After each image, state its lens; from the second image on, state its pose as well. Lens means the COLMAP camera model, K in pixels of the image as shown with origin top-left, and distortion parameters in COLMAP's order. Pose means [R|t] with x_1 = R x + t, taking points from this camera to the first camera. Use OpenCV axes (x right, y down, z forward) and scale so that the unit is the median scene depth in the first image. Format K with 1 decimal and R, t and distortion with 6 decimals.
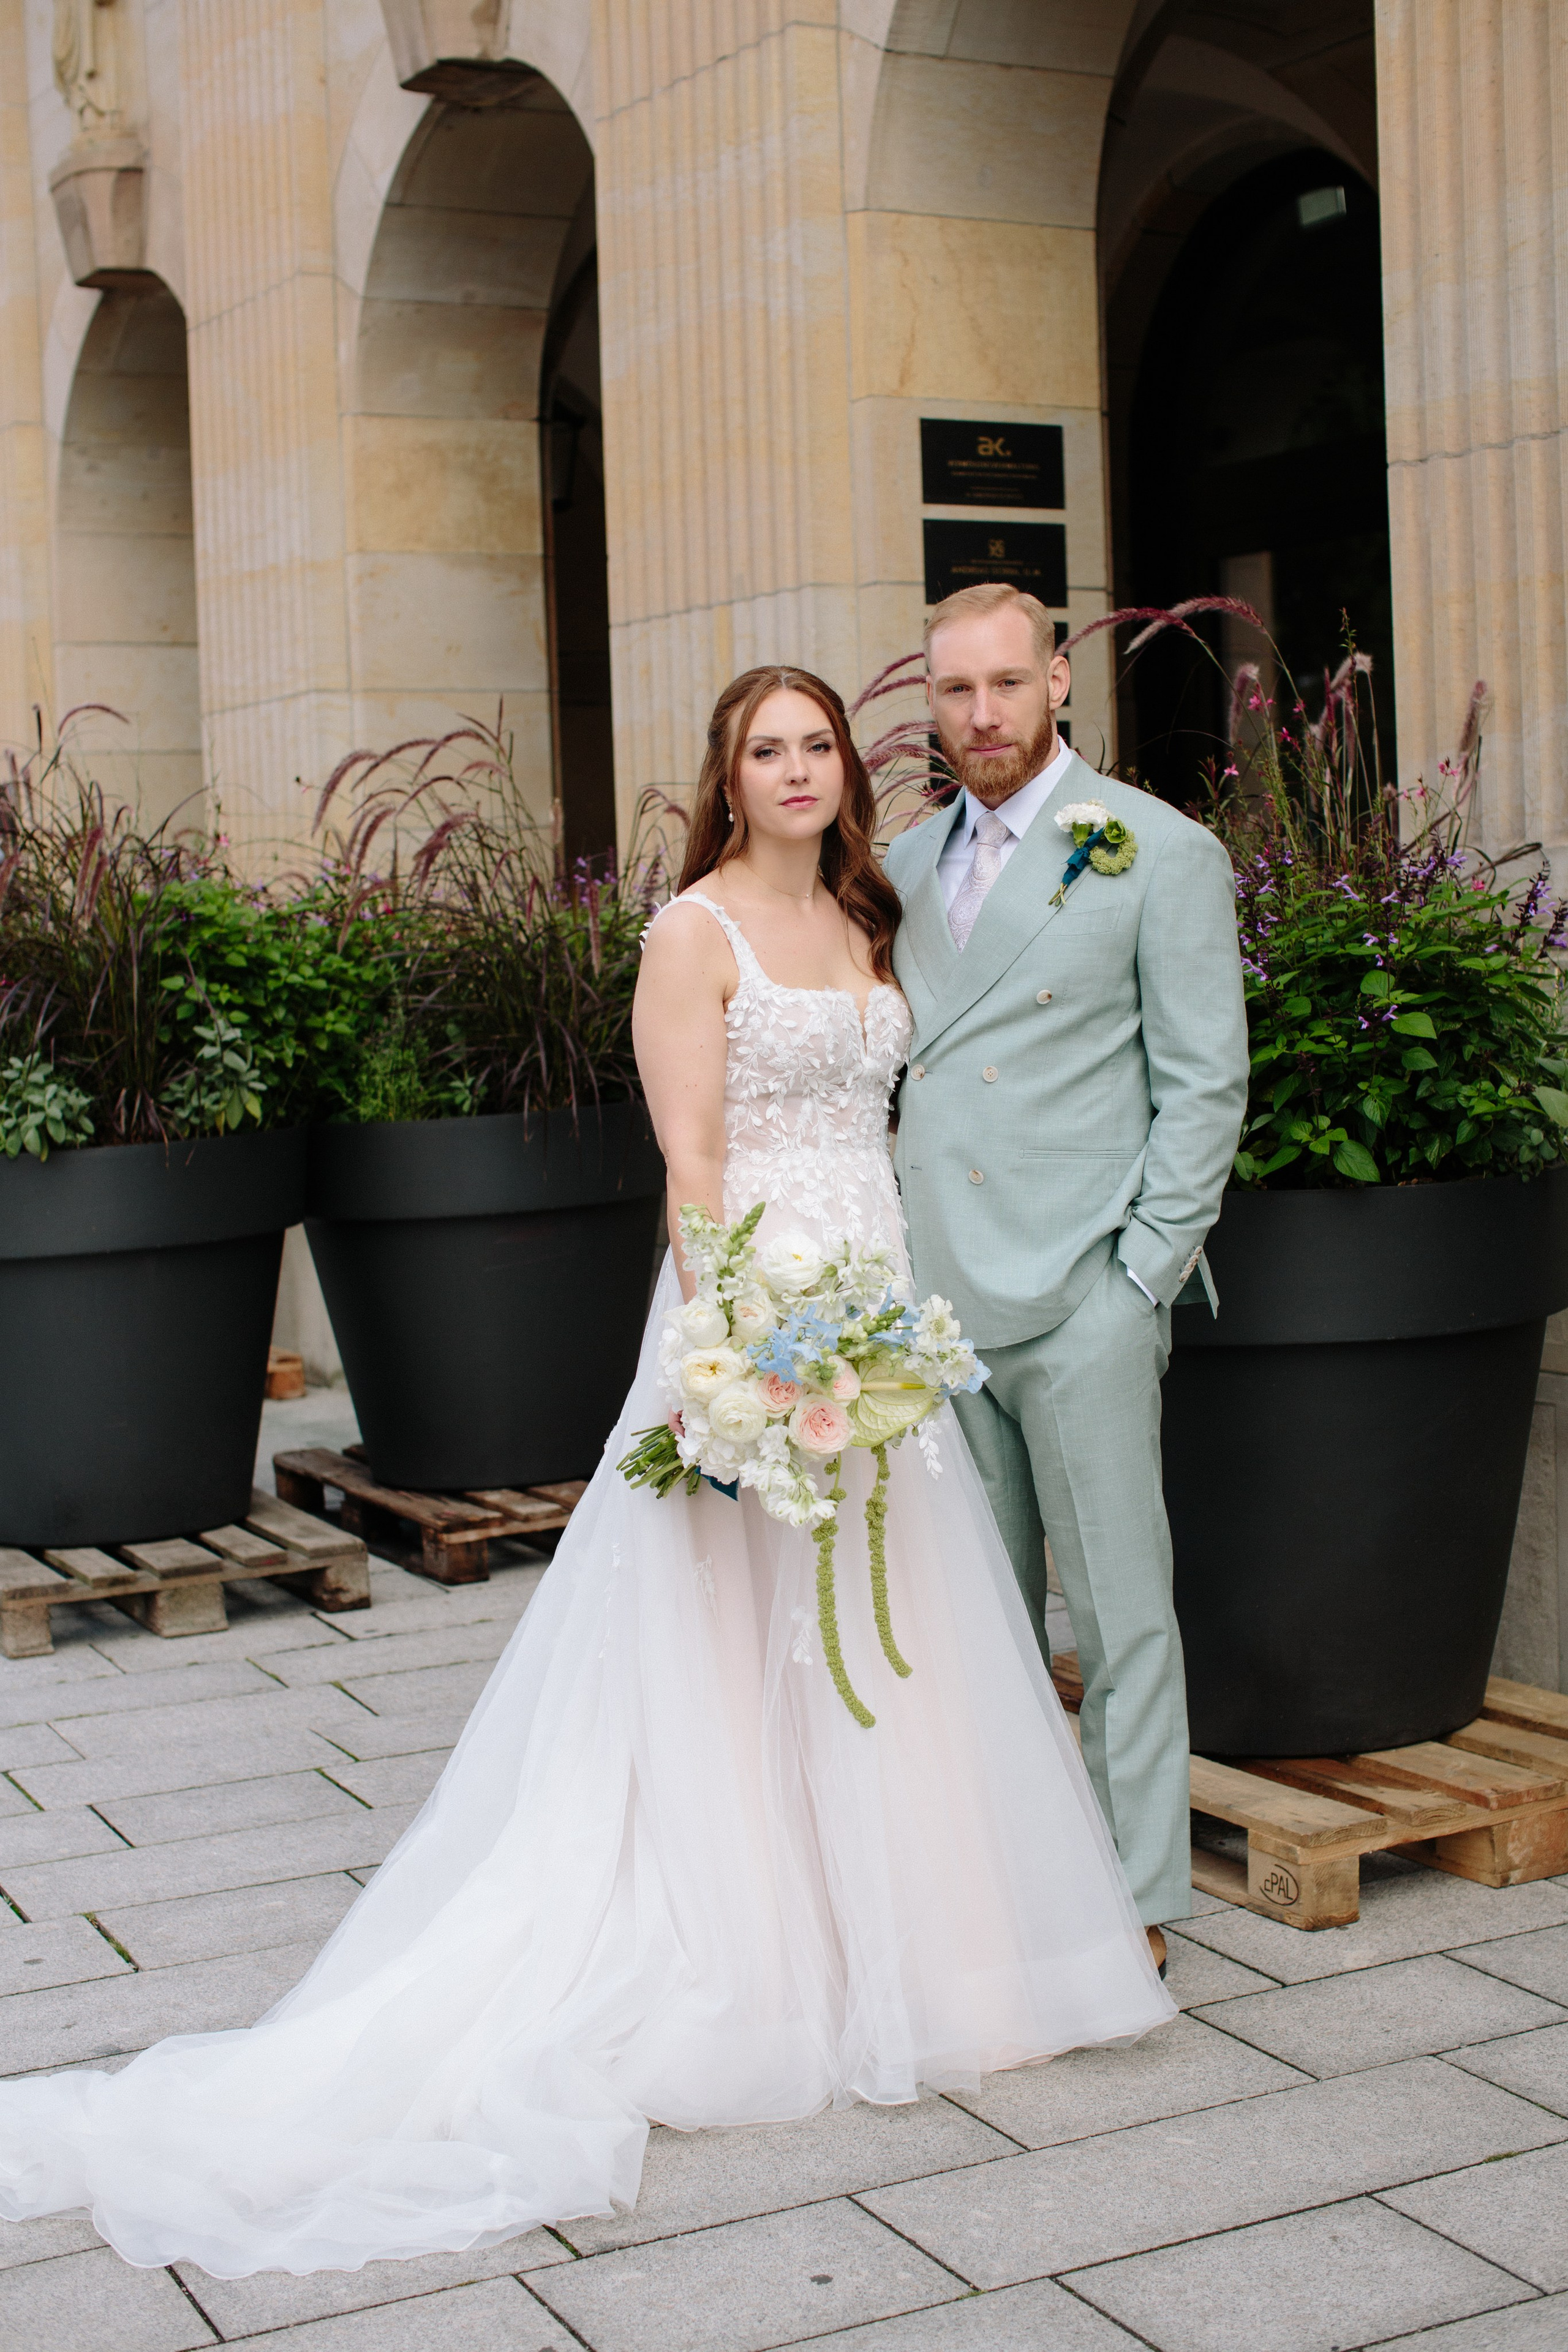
lens RADIAL K [[3380.6, 0, 784.1], [0, 3380.6, 1216.3], [0, 0, 1]] dist [-0.180608, 0.329035]
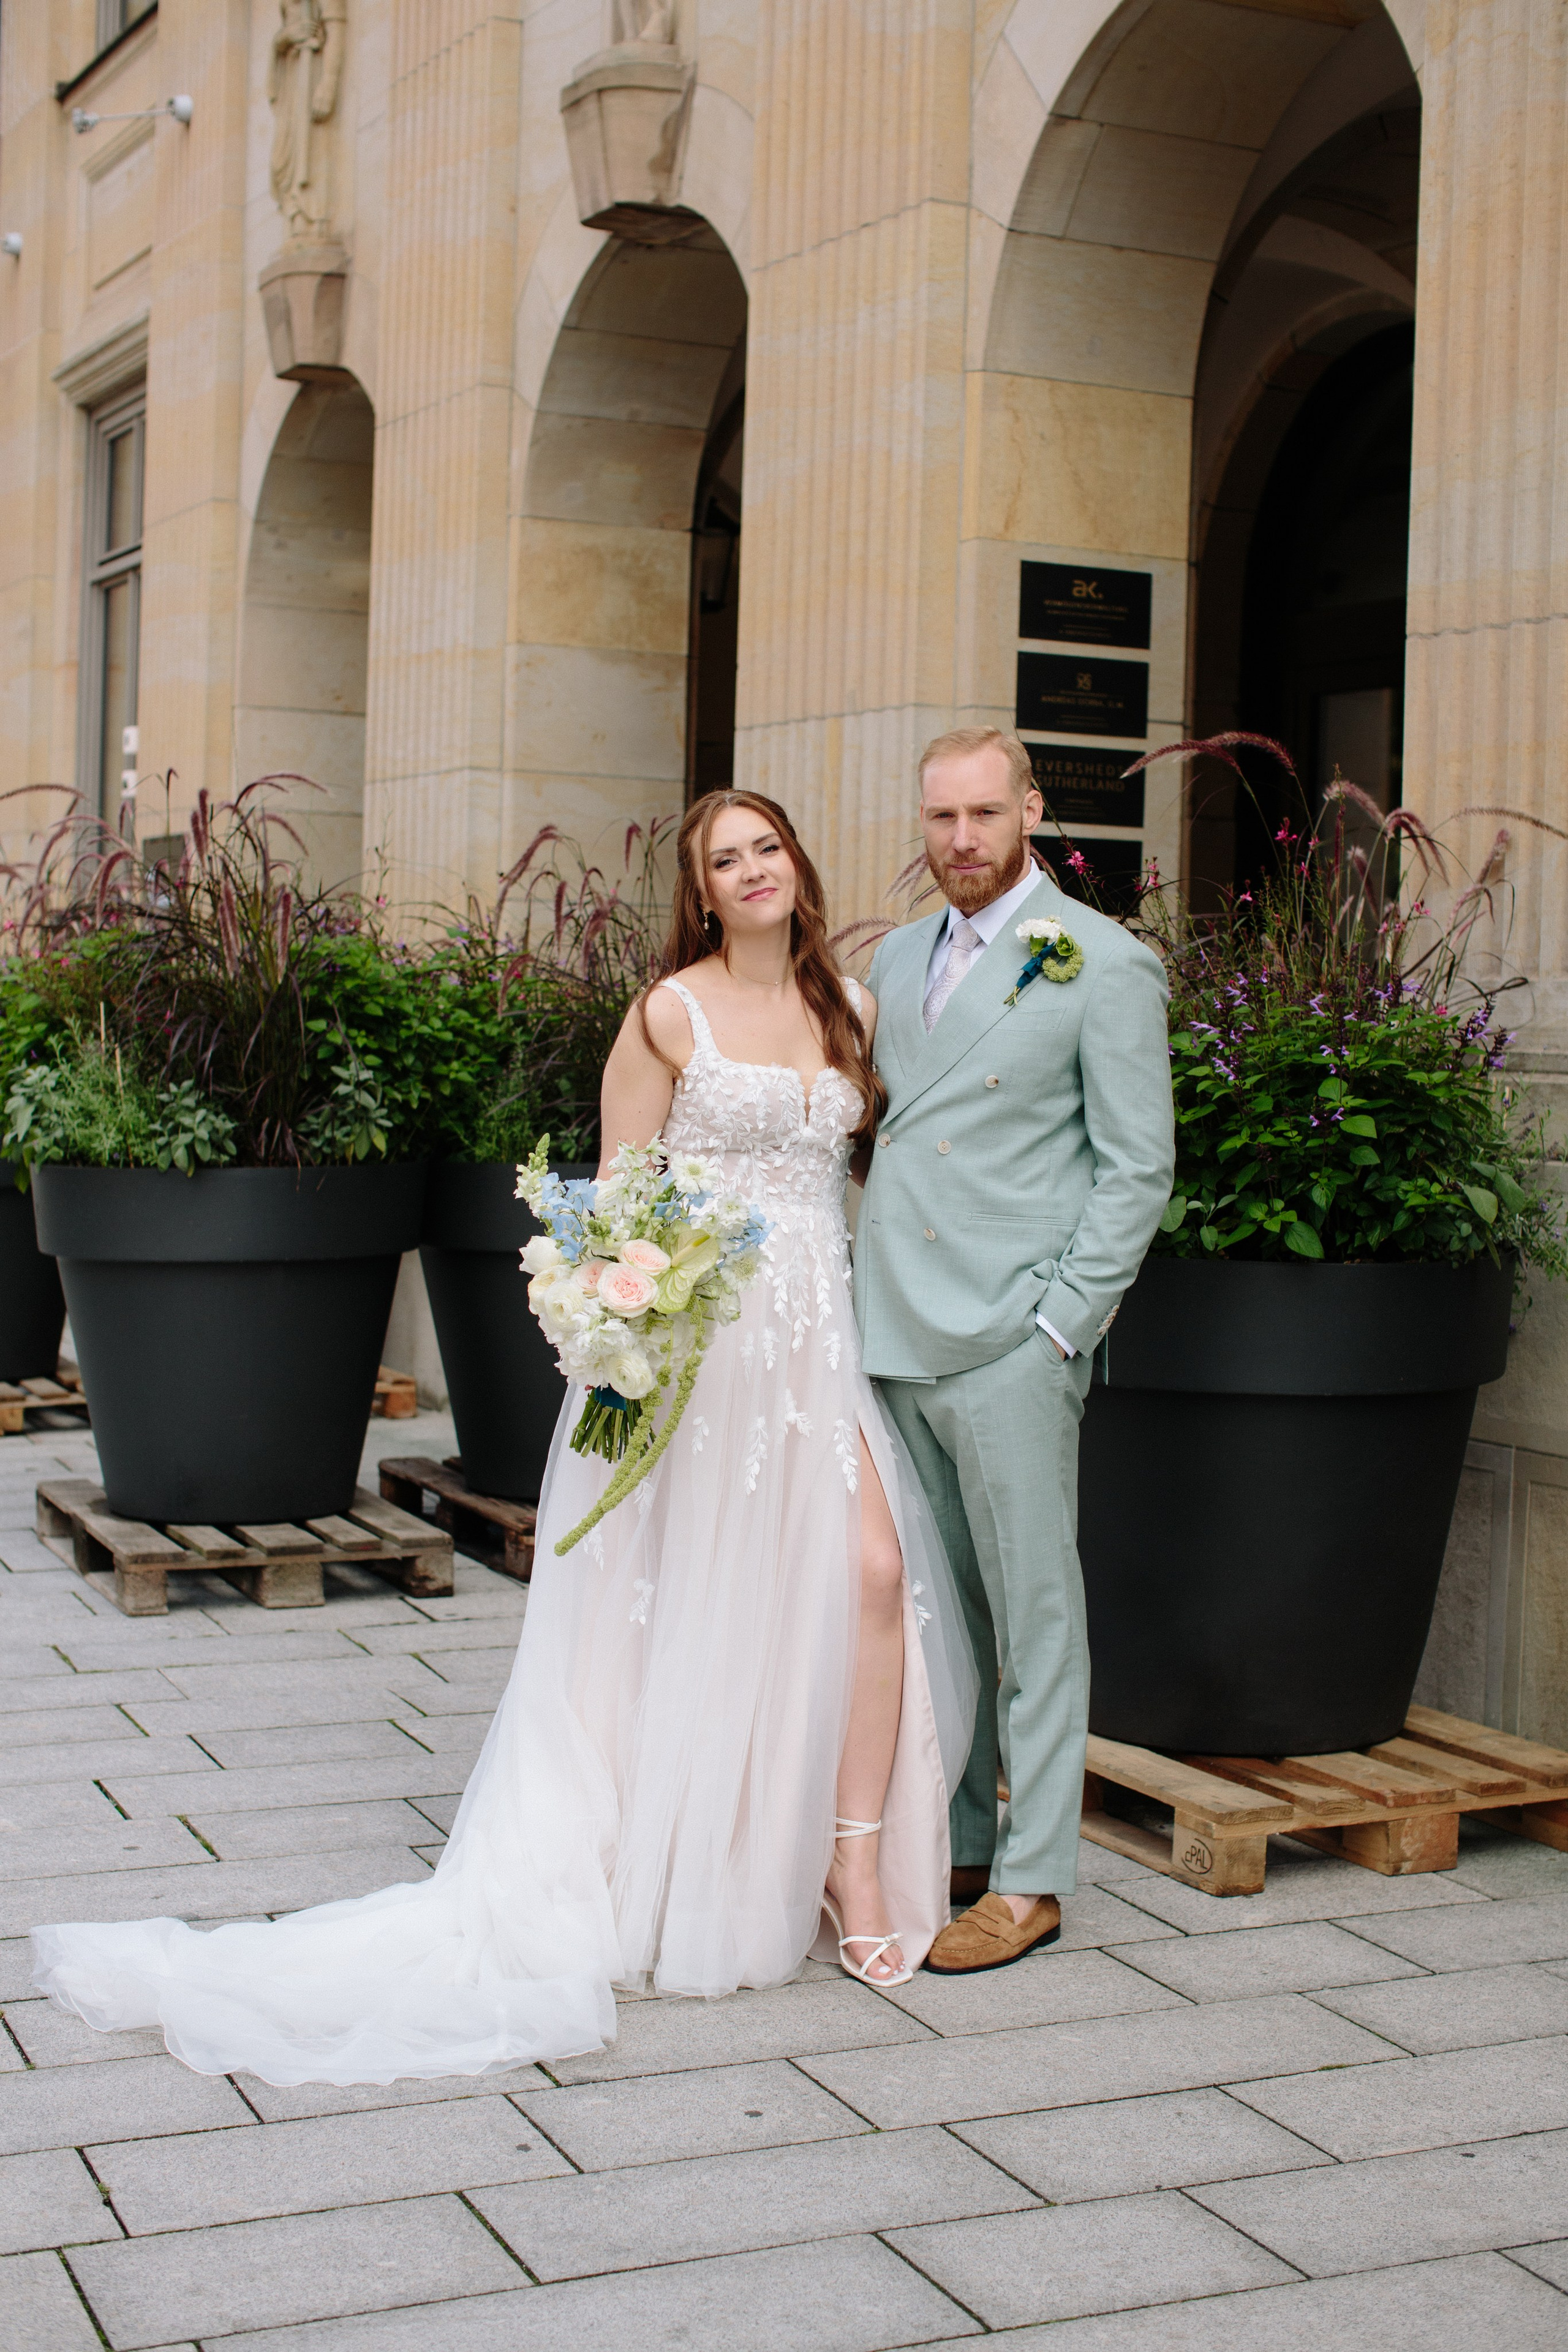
lens RADIAL K [[3380.6, 0, 784.1], [0, 3380.6, 1216.3], [0, 0, 1]] dist [-0.180608, 0.329035]
pose [[0.996933, 0.065032, -0.043547, 0.026702], [-0.066091, 0.997540, -0.023345, 0.009596], [0.041922, 0.026151, 0.998779, -0.112765]]
